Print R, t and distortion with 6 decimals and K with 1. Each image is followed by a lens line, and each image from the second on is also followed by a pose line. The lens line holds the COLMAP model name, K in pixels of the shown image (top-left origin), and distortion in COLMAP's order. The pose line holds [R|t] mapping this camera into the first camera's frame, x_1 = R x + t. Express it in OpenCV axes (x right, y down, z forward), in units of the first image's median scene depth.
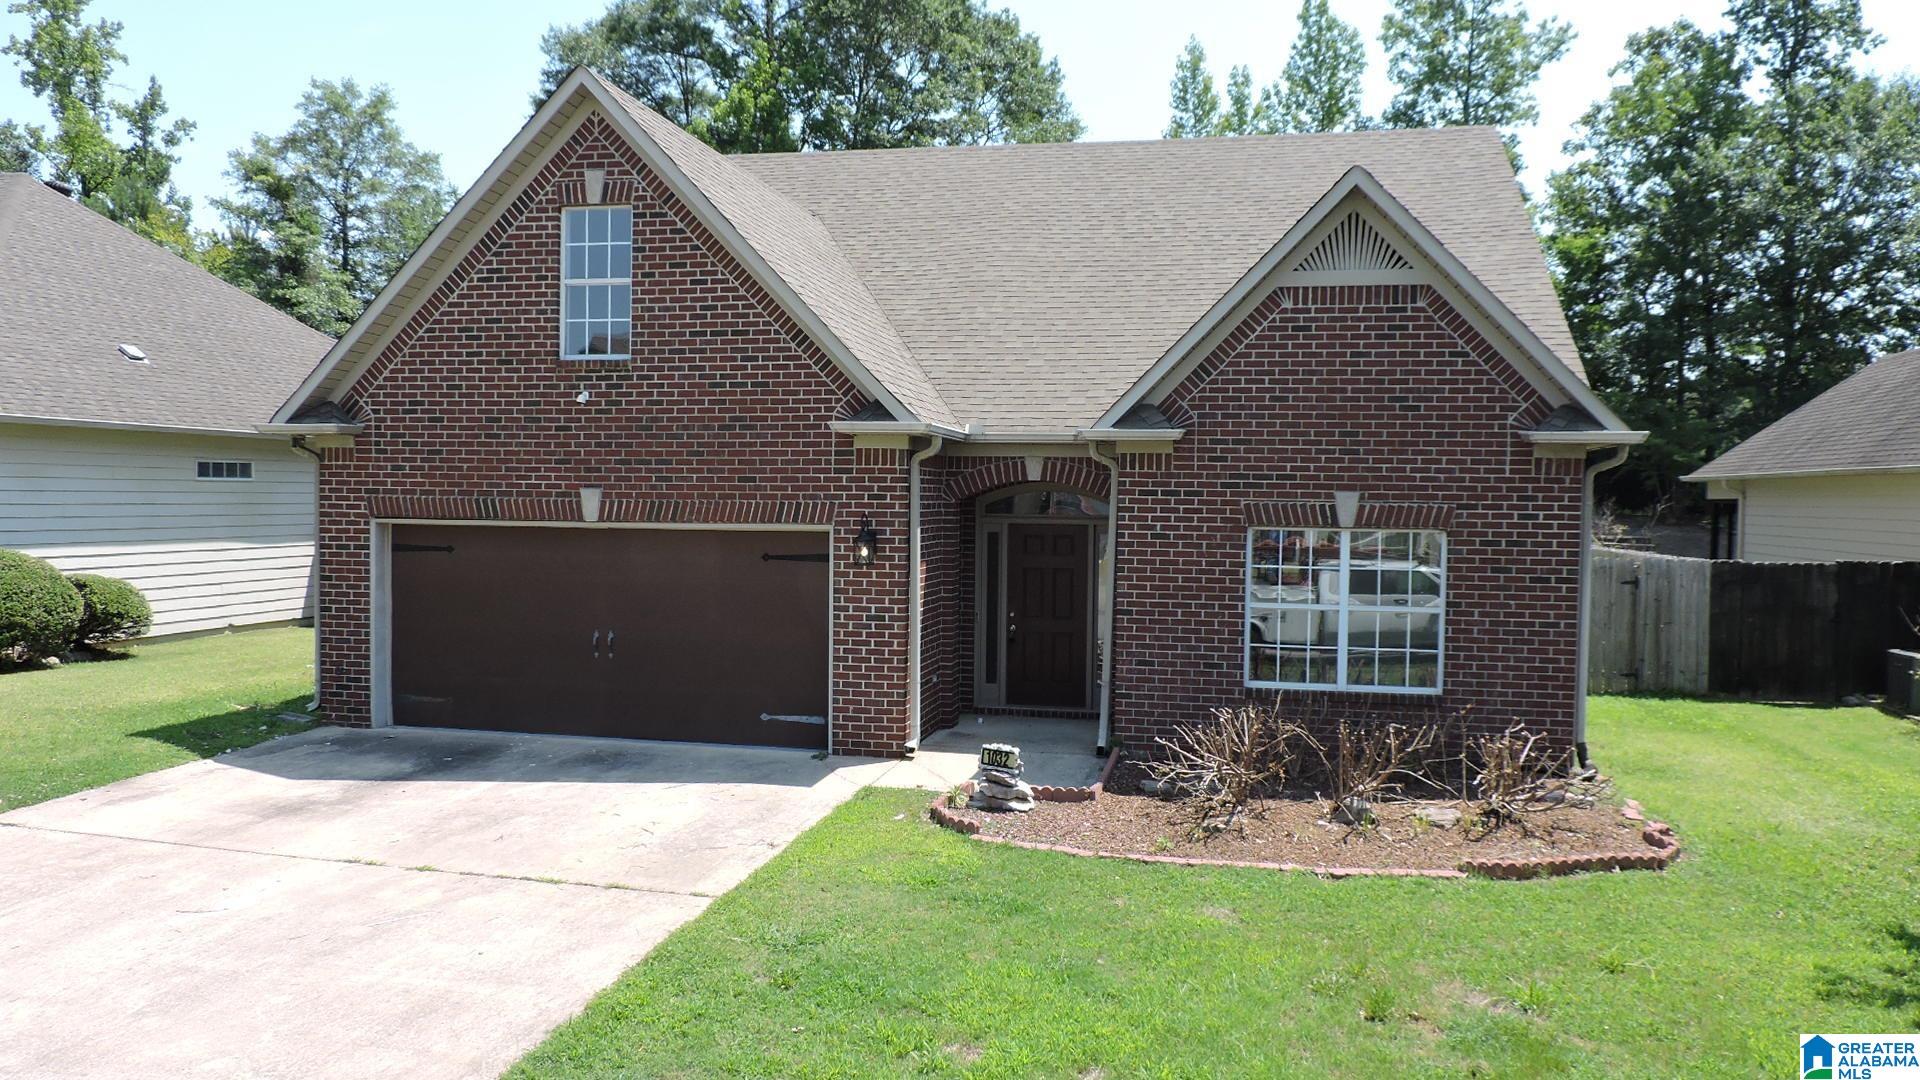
lens RADIAL K [[1361.5, 0, 964.2], [0, 1361.5, 537.0], [0, 0, 1]] dist [-0.024524, 0.013717]
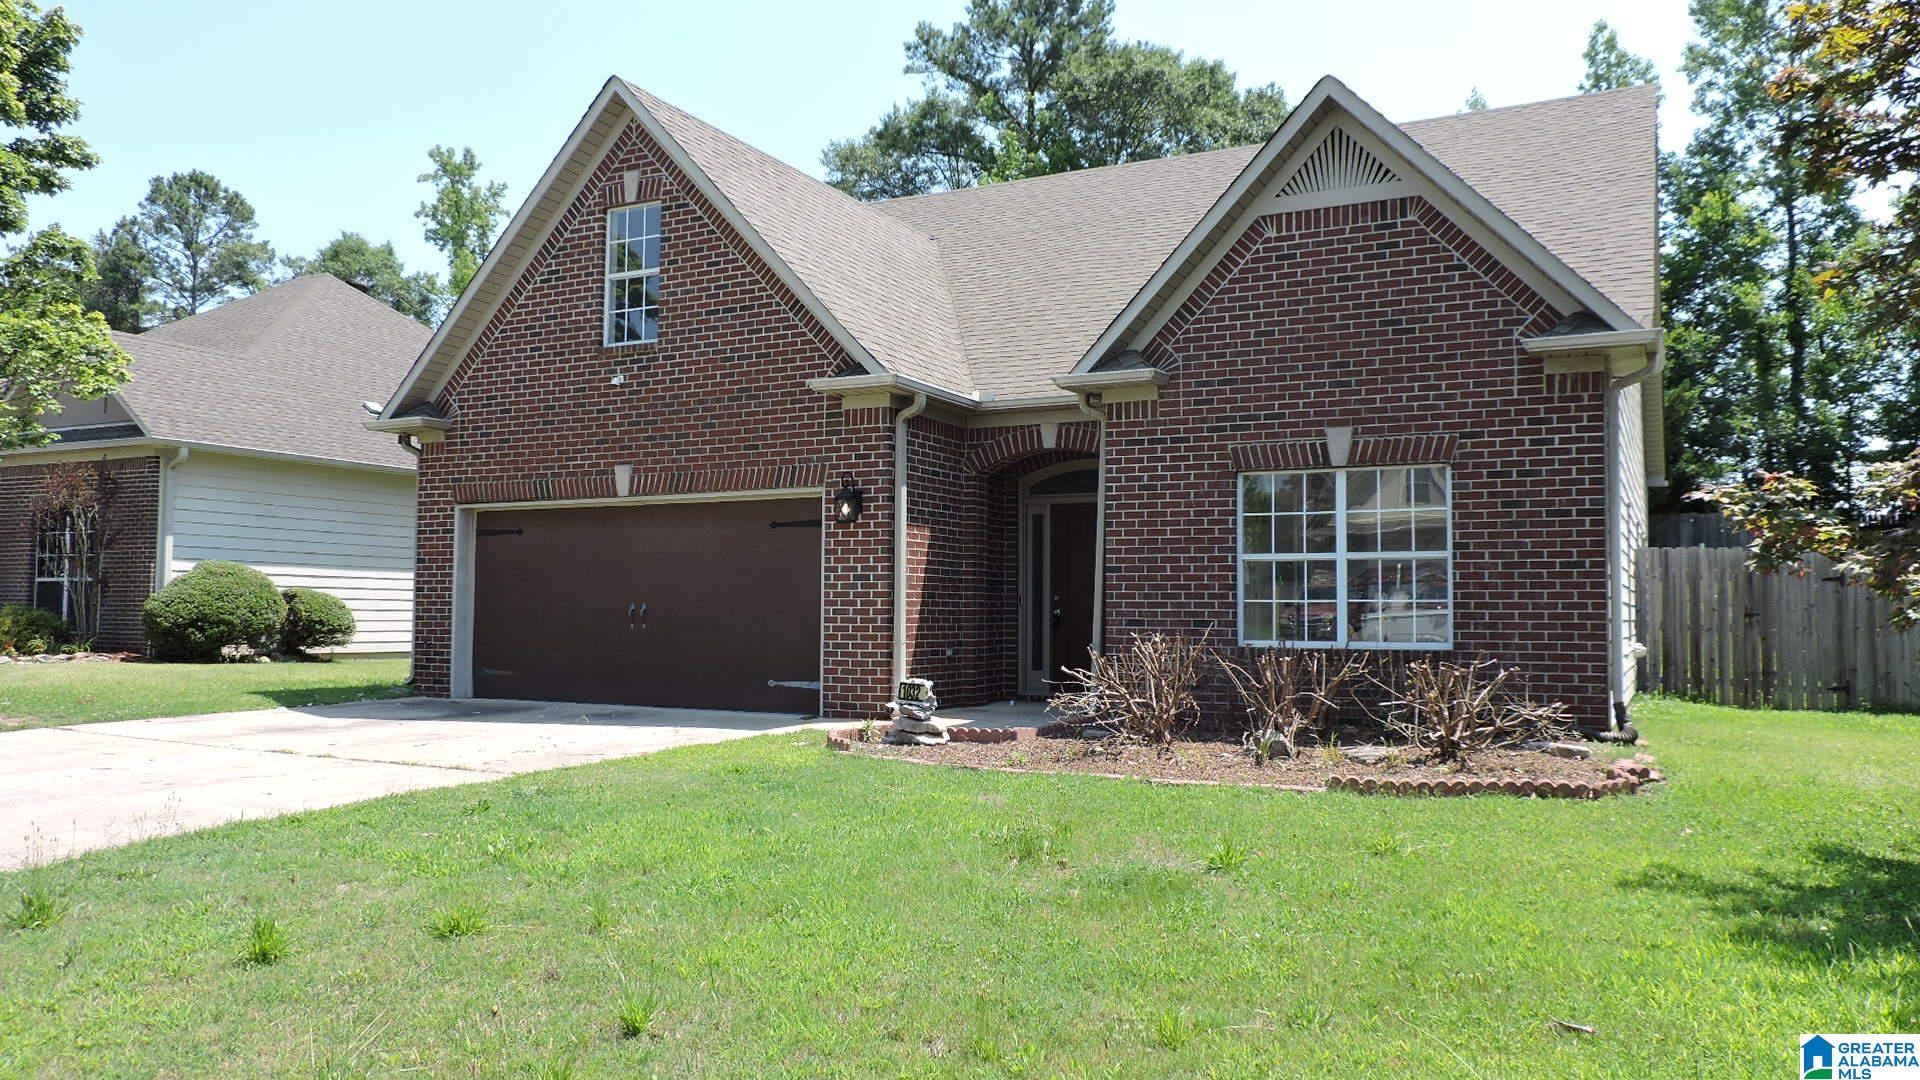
lens RADIAL K [[1361.5, 0, 963.8], [0, 1361.5, 535.8], [0, 0, 1]] dist [-0.024524, 0.013717]
pose [[0.964103, -0.021314, -0.264672, 0.262876], [-0.002743, 0.995921, -0.090191, 0.115207], [0.265515, 0.087679, 0.960112, 0.059982]]
